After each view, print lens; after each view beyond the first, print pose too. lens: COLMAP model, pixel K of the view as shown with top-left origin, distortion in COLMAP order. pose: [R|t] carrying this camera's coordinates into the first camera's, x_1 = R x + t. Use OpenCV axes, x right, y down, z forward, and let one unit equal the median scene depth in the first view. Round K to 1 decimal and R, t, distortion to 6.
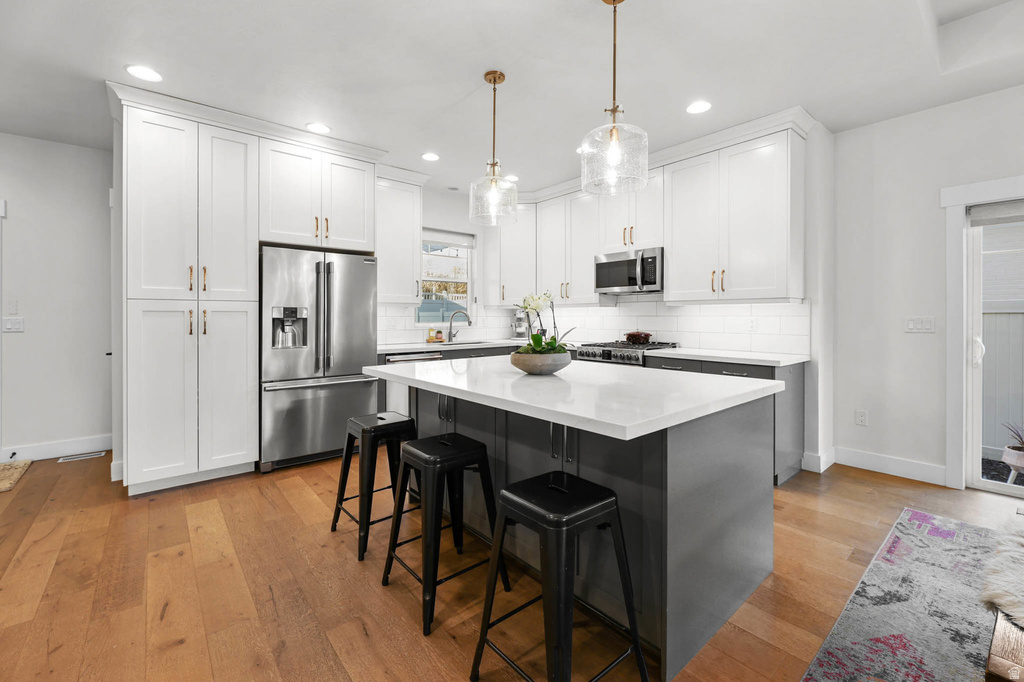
lens RADIAL K [[431.5, 0, 516.0], [0, 431.5, 319.3], [0, 0, 1]] dist [-0.000526, -0.000254]
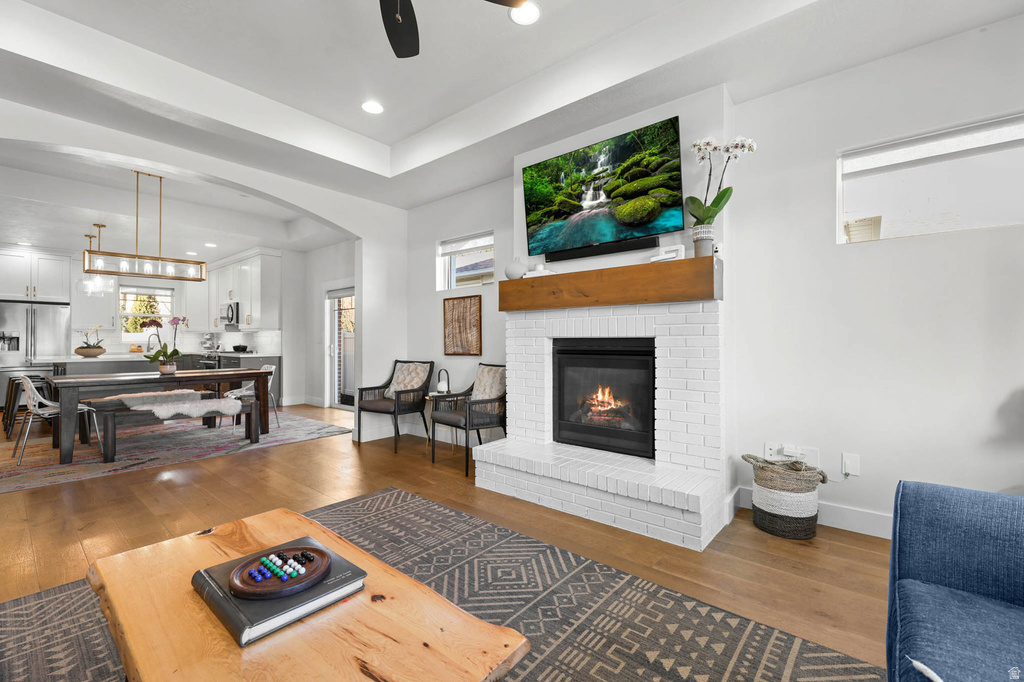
lens RADIAL K [[435.4, 0, 512.0], [0, 435.4, 341.0], [0, 0, 1]] dist [0.000127, 0.000078]
pose [[0.986482, 0.002855, 0.163845, 1.370023], [-0.000743, 0.999916, -0.012951, 0.040079], [-0.163868, 0.012654, 0.986401, -1.301293]]
